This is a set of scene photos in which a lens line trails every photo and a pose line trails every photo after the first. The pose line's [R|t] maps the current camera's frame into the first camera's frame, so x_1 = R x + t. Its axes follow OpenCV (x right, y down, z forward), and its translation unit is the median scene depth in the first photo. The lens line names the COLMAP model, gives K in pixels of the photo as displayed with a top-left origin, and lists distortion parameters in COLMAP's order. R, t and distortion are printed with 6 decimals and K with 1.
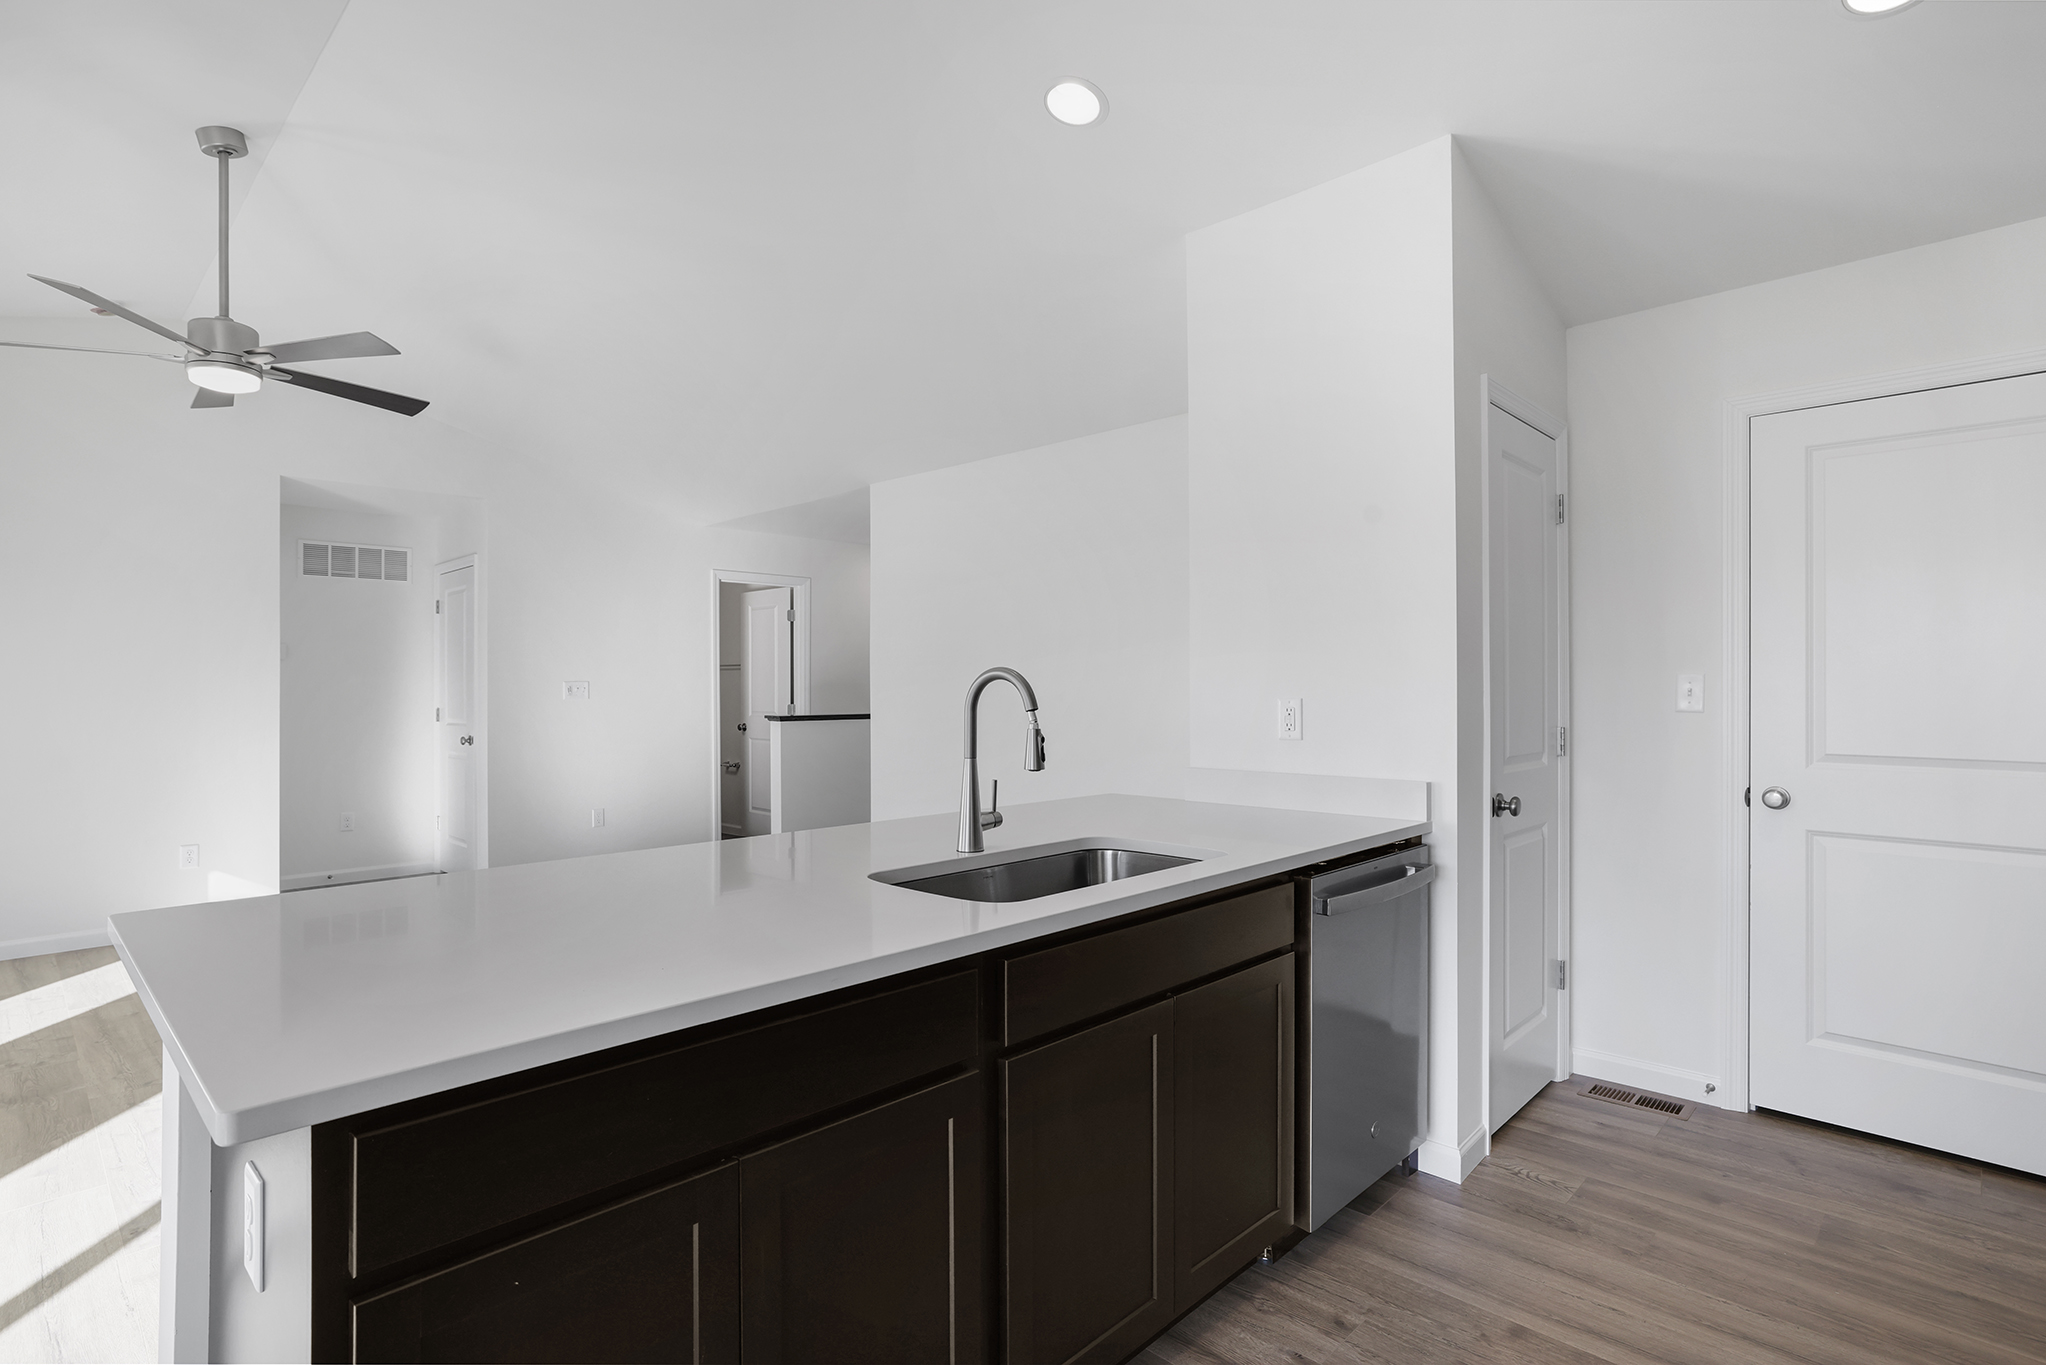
lens RADIAL K [[1020.1, 0, 1023.0], [0, 1020.1, 682.5], [0, 0, 1]] dist [-0.023824, 0.022879]
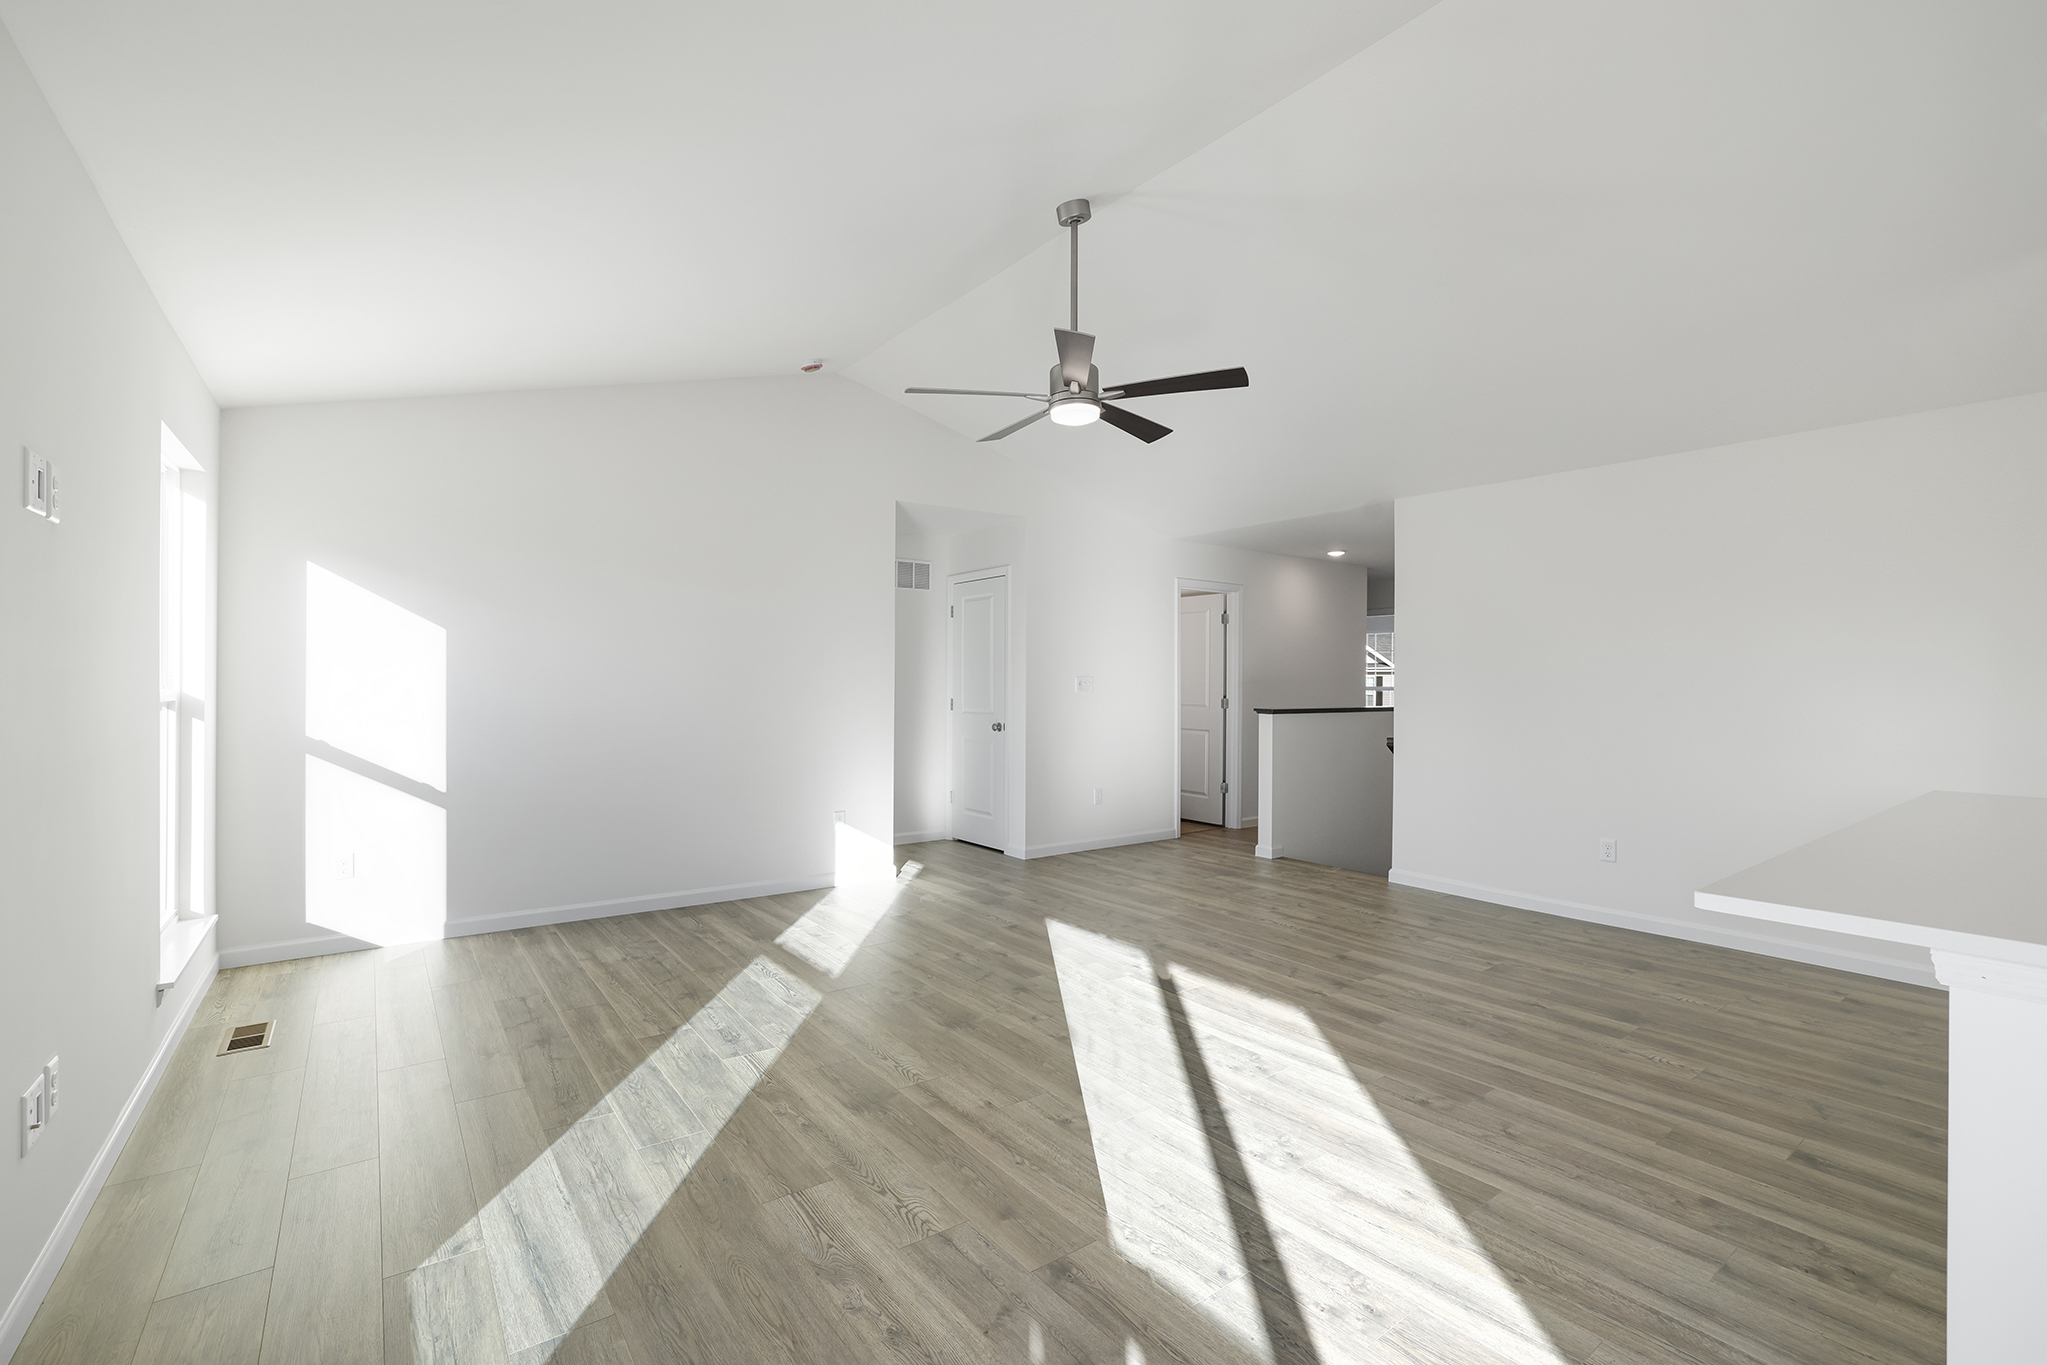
lens RADIAL K [[900.1, 0, 1014.2], [0, 900.1, 688.1], [0, 0, 1]] dist [-0.047758, 0.015472]
pose [[0.984309, 0.006422, -0.176334, -0.882347], [-0.004562, 0.999930, 0.010955, 0.000359], [0.176392, -0.009978, 0.984269, -0.034290]]
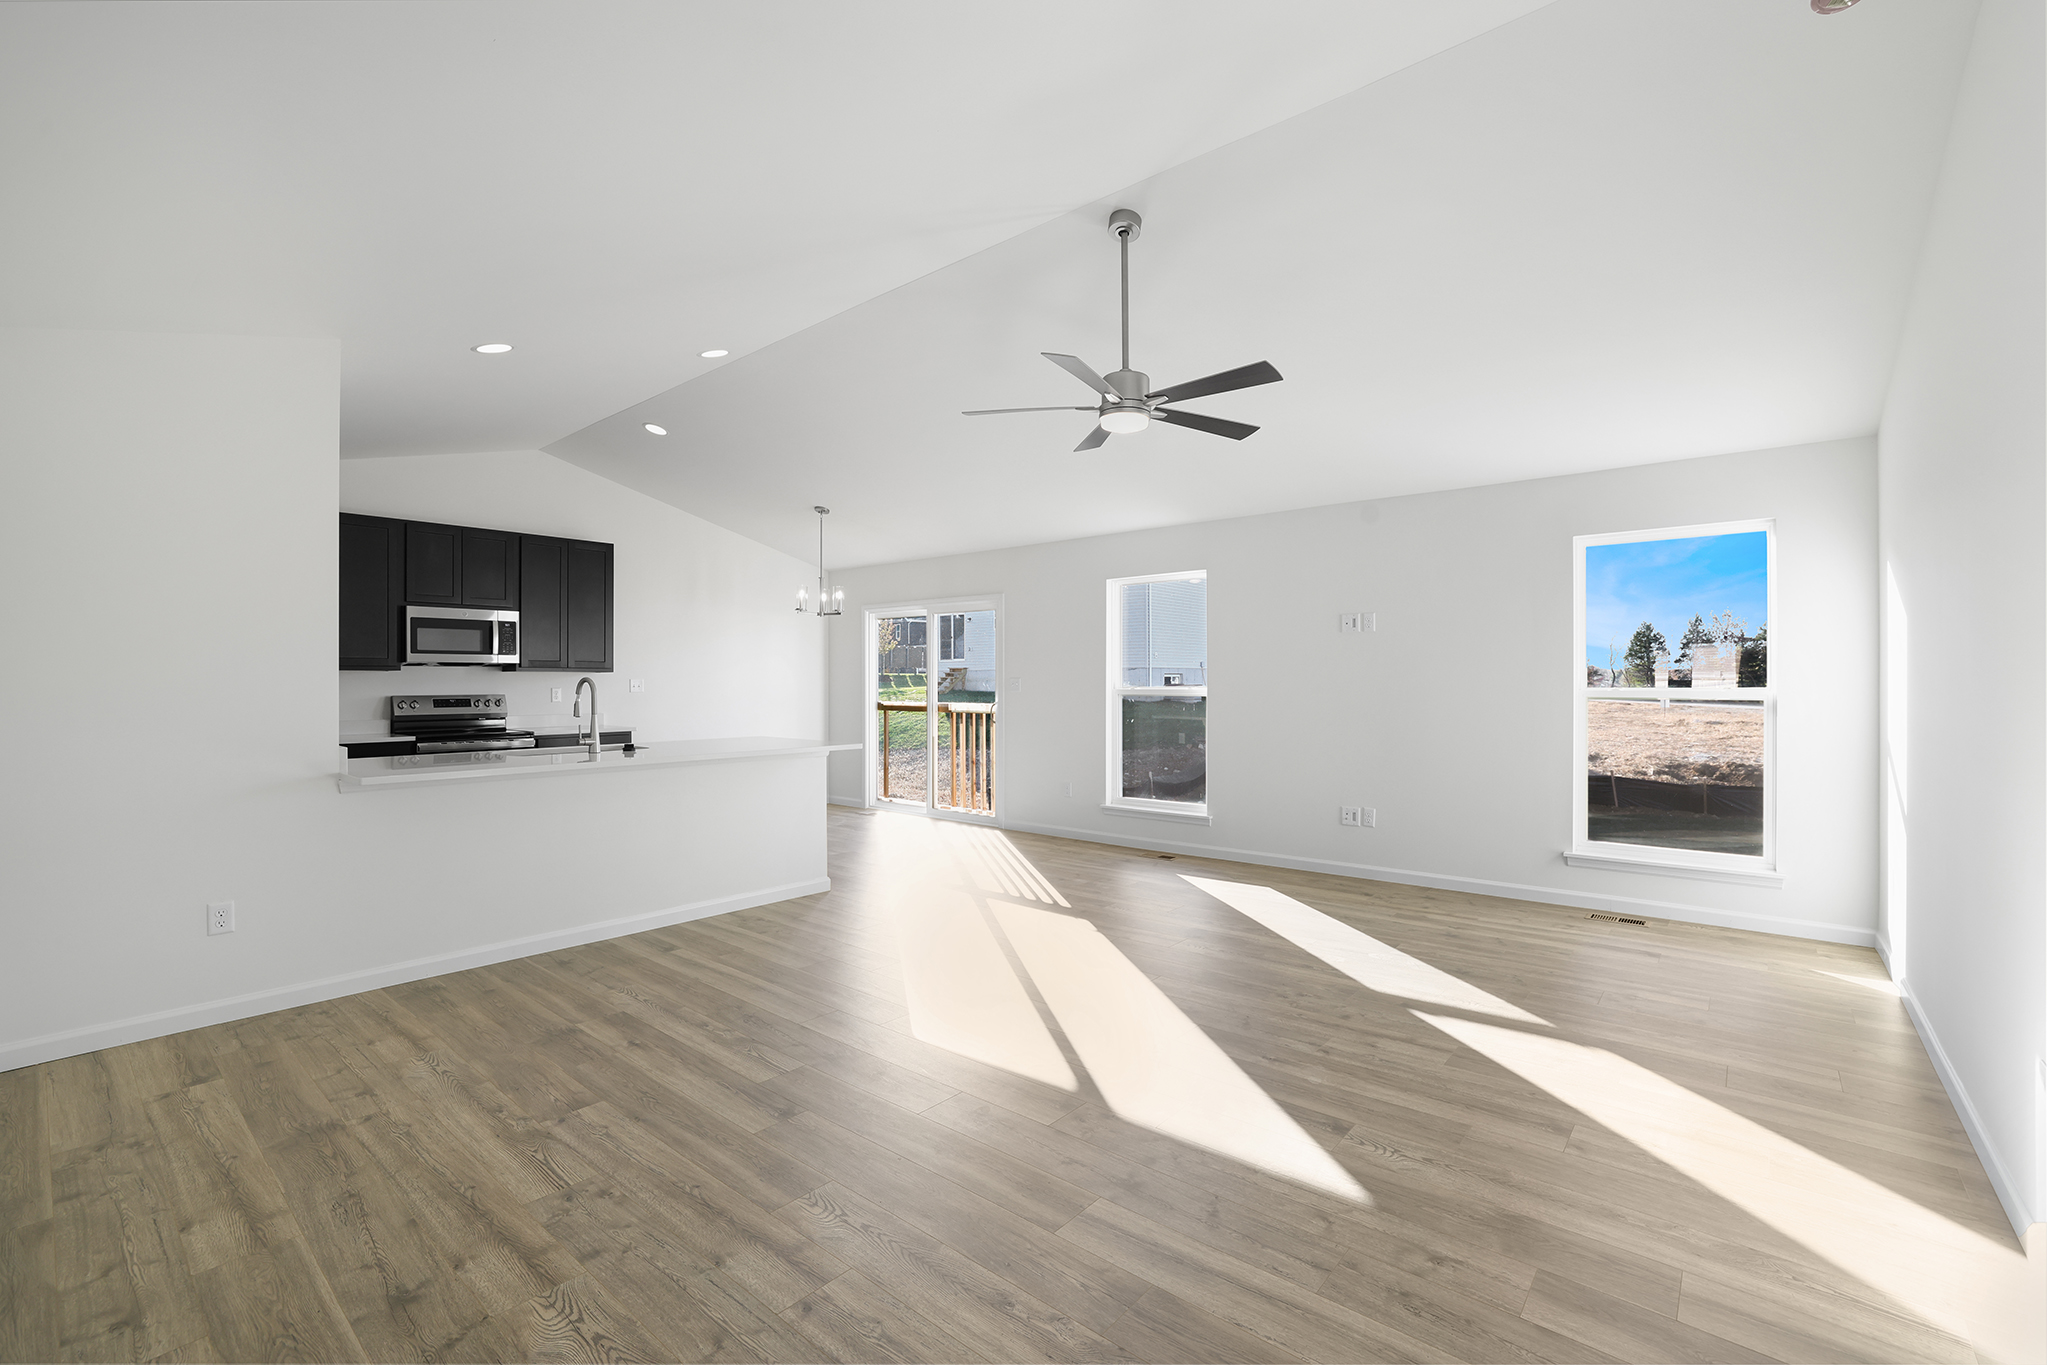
lens RADIAL K [[877.3, 0, 1016.0], [0, 877.3, 684.1], [0, 0, 1]] dist [-0.037508, 0.012284]
pose [[-0.999018, 0.003678, -0.044149, -0.805585], [0.003804, 0.999989, -0.002768, 0.008405], [0.044139, -0.002933, -0.999021, 2.568896]]
